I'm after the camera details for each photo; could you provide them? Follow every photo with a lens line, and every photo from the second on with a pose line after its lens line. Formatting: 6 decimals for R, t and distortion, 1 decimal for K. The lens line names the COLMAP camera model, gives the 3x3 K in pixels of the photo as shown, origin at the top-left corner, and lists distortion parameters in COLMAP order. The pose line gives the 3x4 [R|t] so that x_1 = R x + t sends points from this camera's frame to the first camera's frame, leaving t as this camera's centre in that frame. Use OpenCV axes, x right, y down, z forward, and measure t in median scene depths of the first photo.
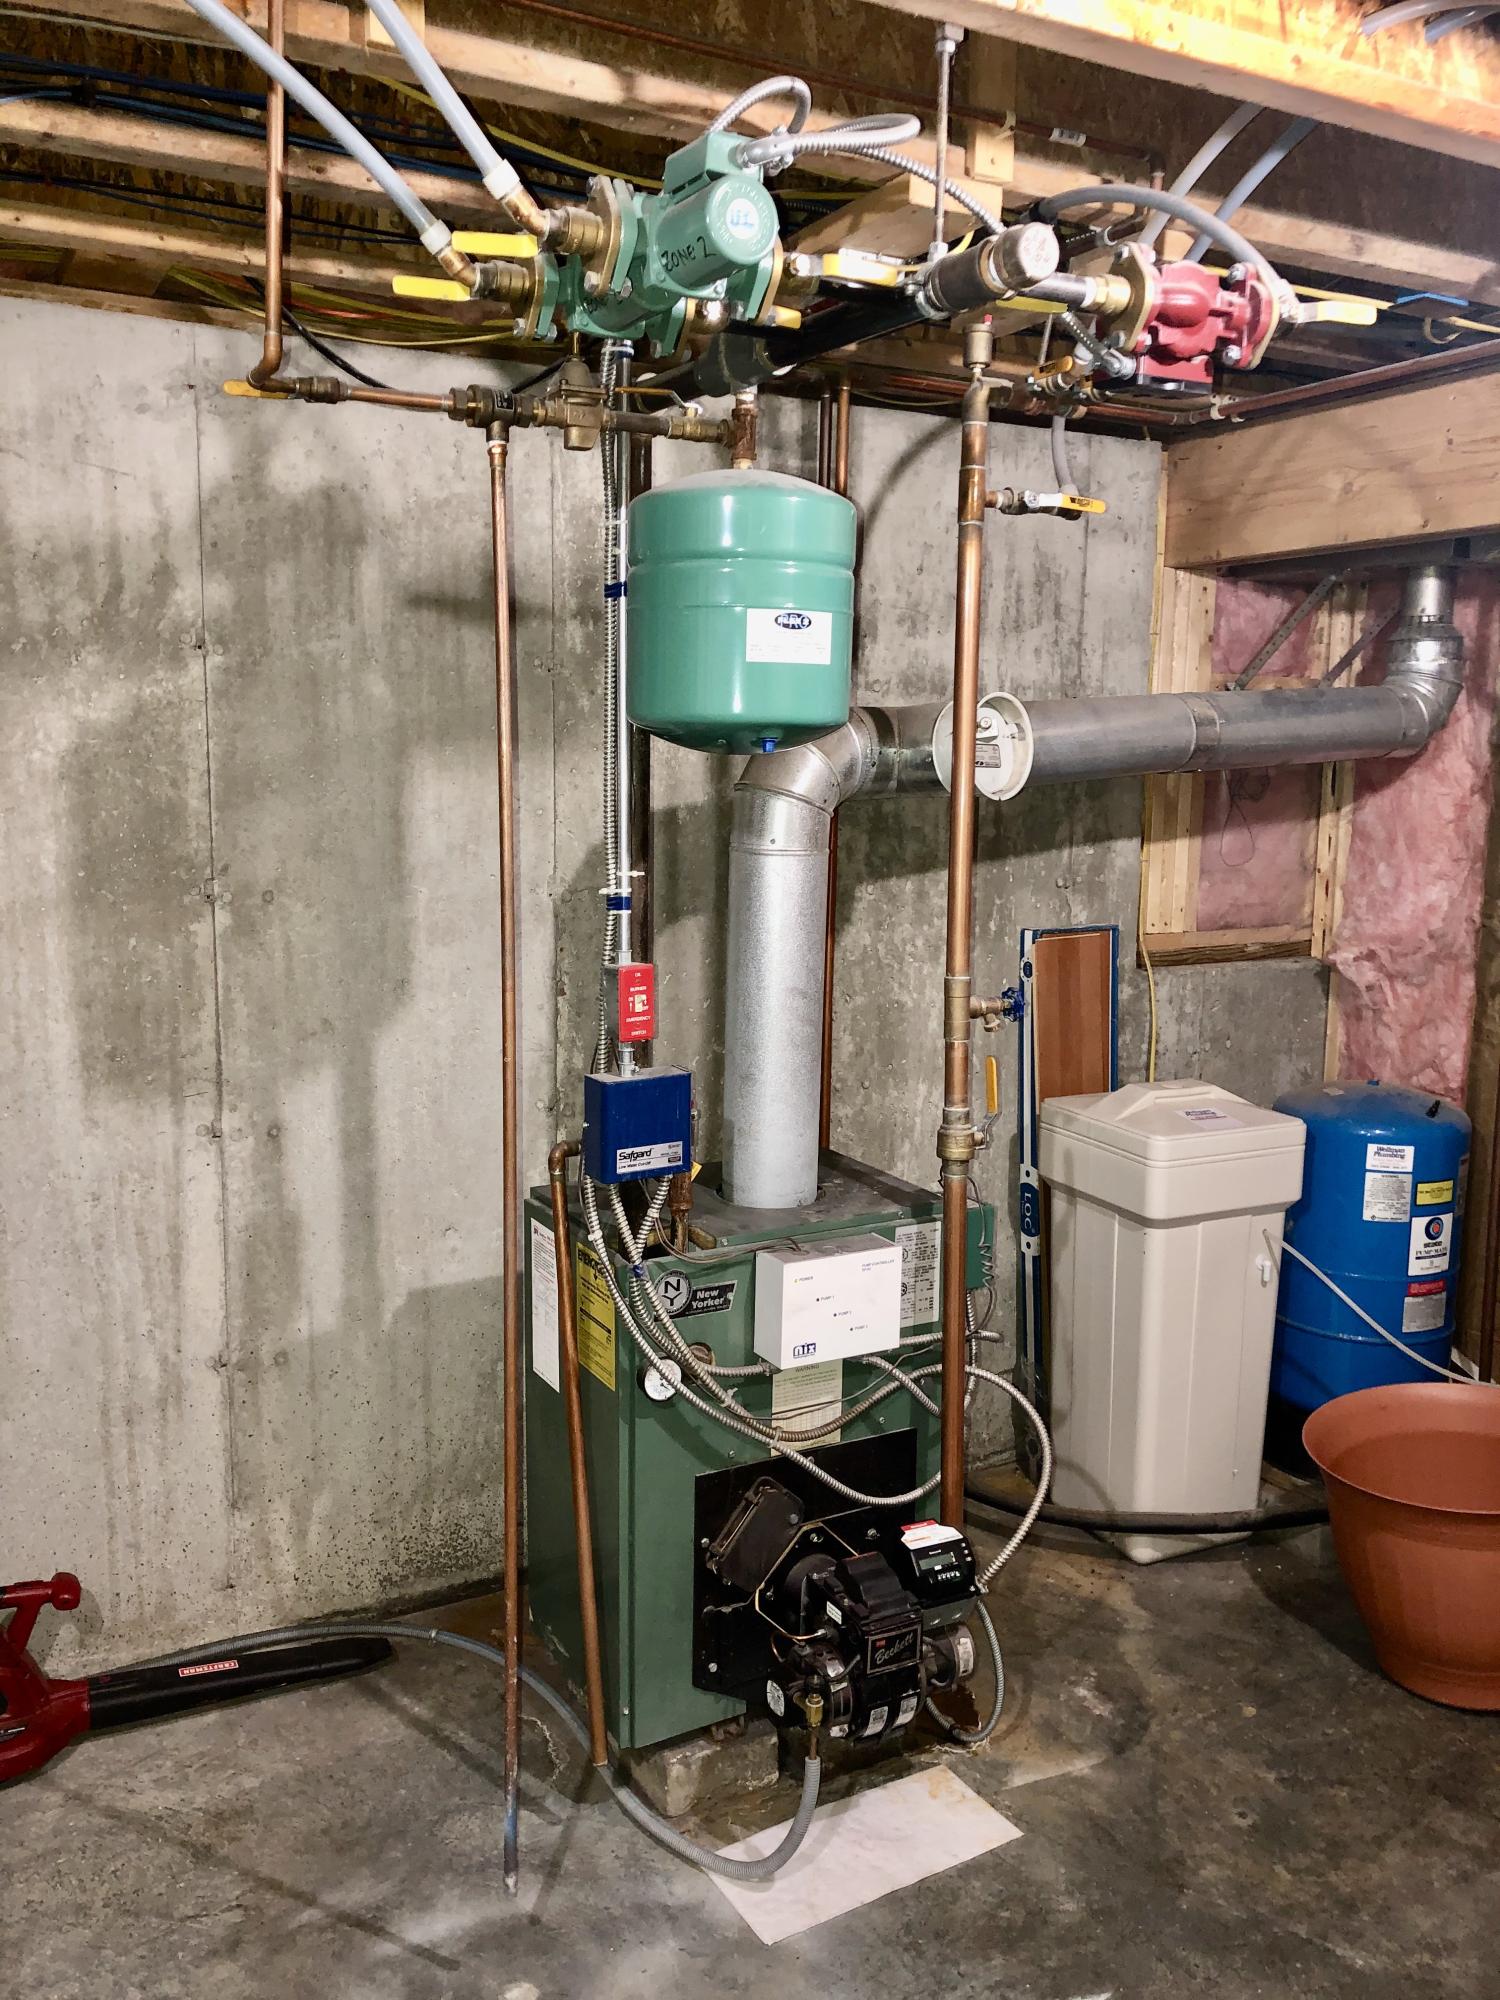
lens RADIAL K [[1646.9, 0, 735.6], [0, 1646.9, 1014.8], [0, 0, 1]] dist [0.011822, -0.000144]
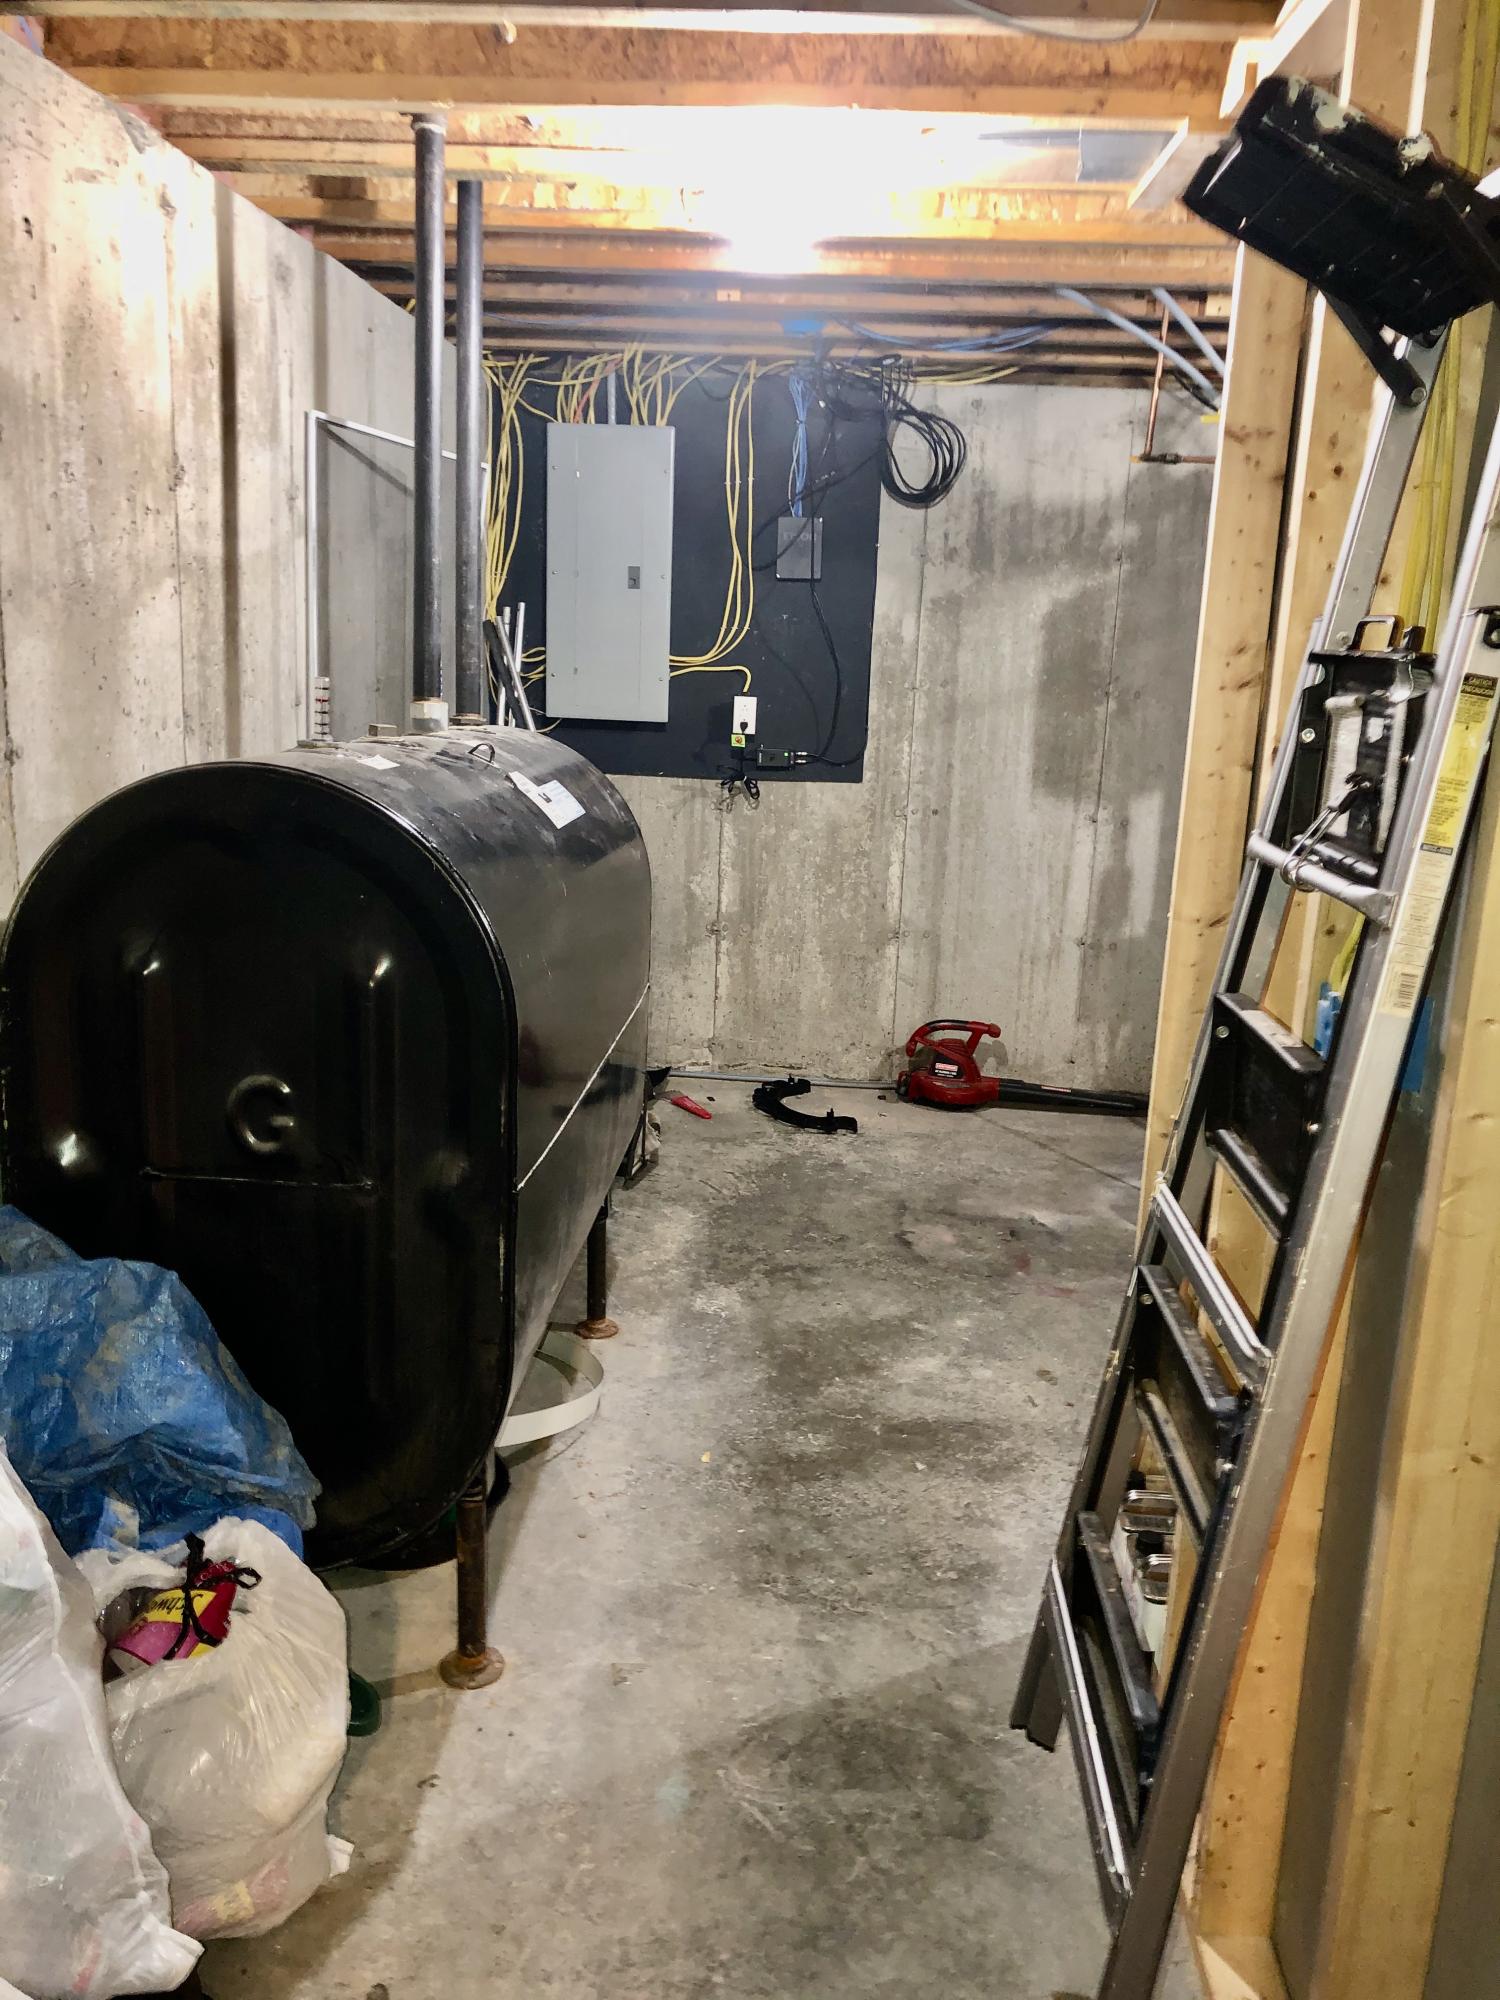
lens RADIAL K [[1646.9, 0, 735.6], [0, 1646.9, 993.3], [0, 0, 1]] dist [0.011822, -0.000144]
pose [[0.849592, 0.139644, -0.508619, 0.327486], [-0.106816, 0.989886, 0.093355, 0.137550], [0.516512, -0.024985, 0.855916, -0.843530]]
